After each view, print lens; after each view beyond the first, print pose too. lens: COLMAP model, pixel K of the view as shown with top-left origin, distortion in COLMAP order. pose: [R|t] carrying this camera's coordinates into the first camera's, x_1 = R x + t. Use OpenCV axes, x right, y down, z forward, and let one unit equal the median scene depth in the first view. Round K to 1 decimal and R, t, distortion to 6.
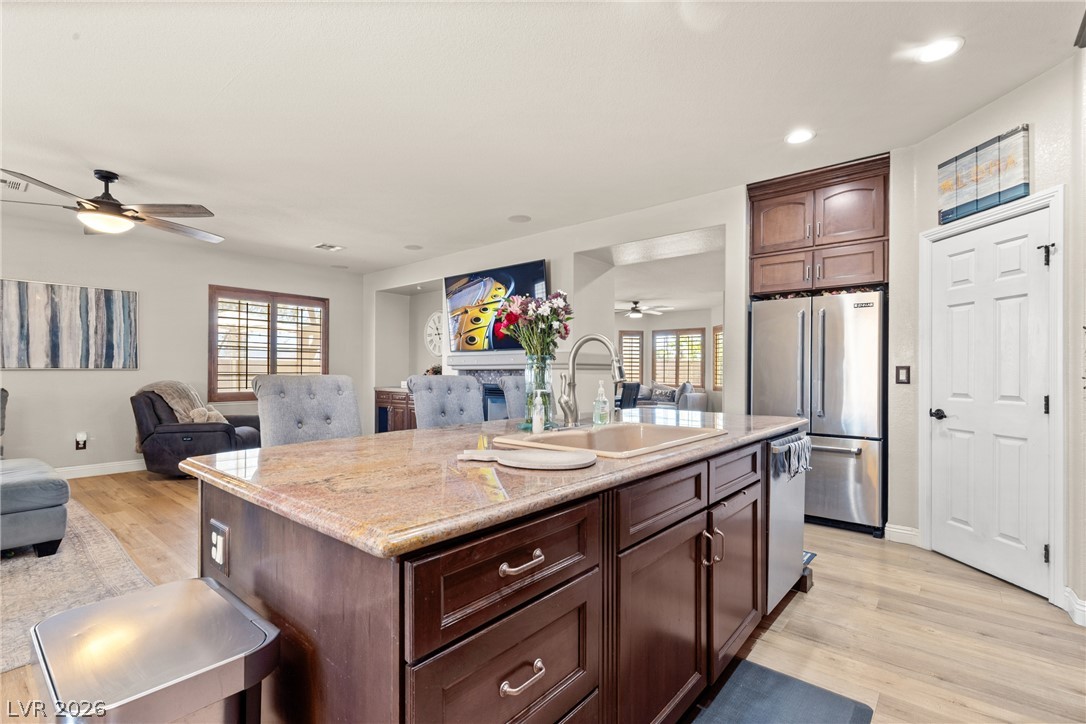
lens RADIAL K [[488.2, 0, 548.3], [0, 488.2, 369.5], [0, 0, 1]] dist [0.005880, -0.001372]
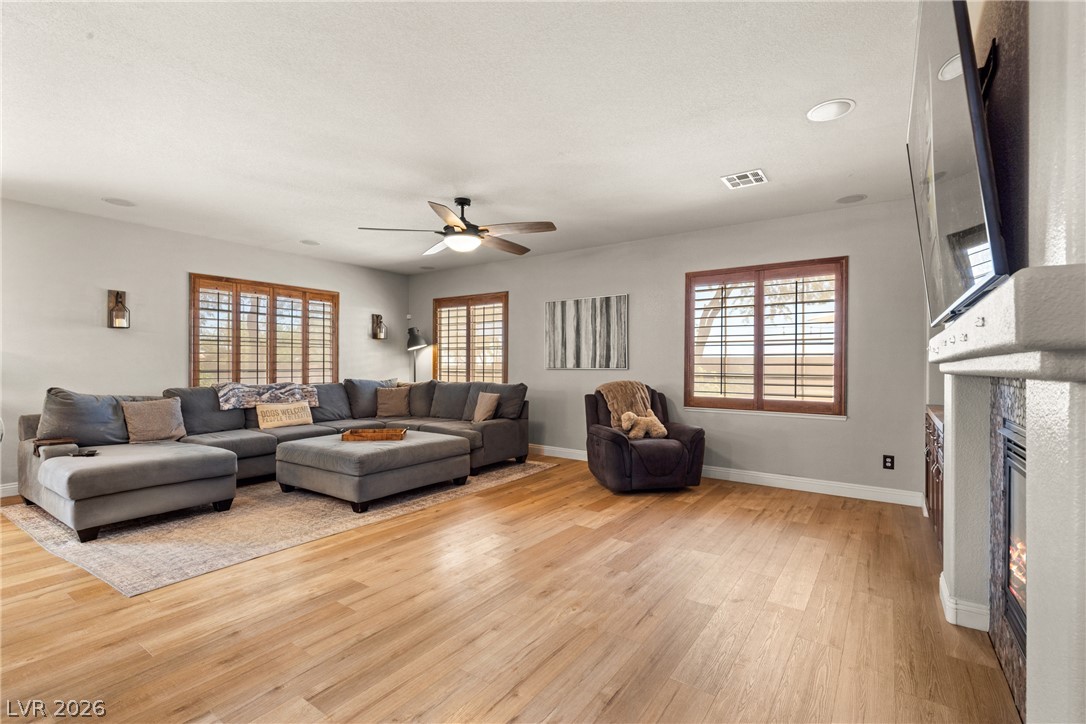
lens RADIAL K [[488.2, 0, 556.1], [0, 488.2, 344.2], [0, 0, 1]] dist [0.005880, -0.001372]
pose [[0.098219, -0.056717, -0.993547, 0.170800], [-0.006924, 0.998311, -0.057674, 0.007448], [0.995141, 0.012544, 0.097661, 0.759106]]
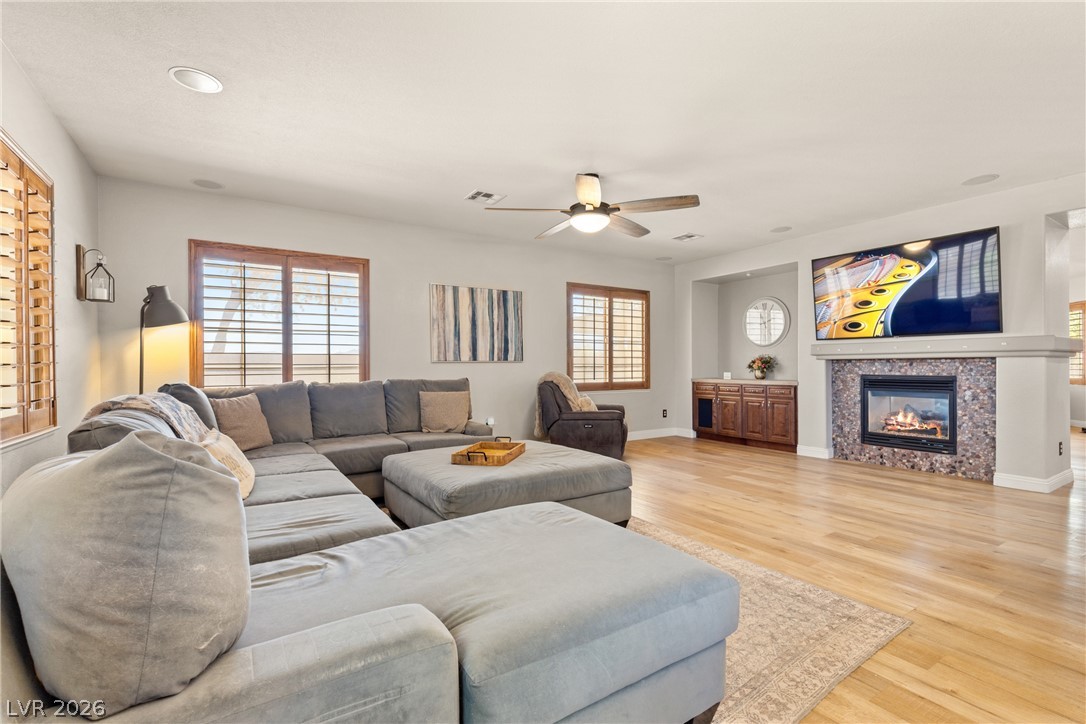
lens RADIAL K [[488.2, 0, 539.7], [0, 488.2, 359.8], [0, 0, 1]] dist [0.005880, -0.001372]
pose [[0.954393, -0.008512, -0.298432, -0.477787], [0.007585, 0.999962, -0.004264, 0.000978], [0.298457, 0.001806, 0.954421, -0.039036]]
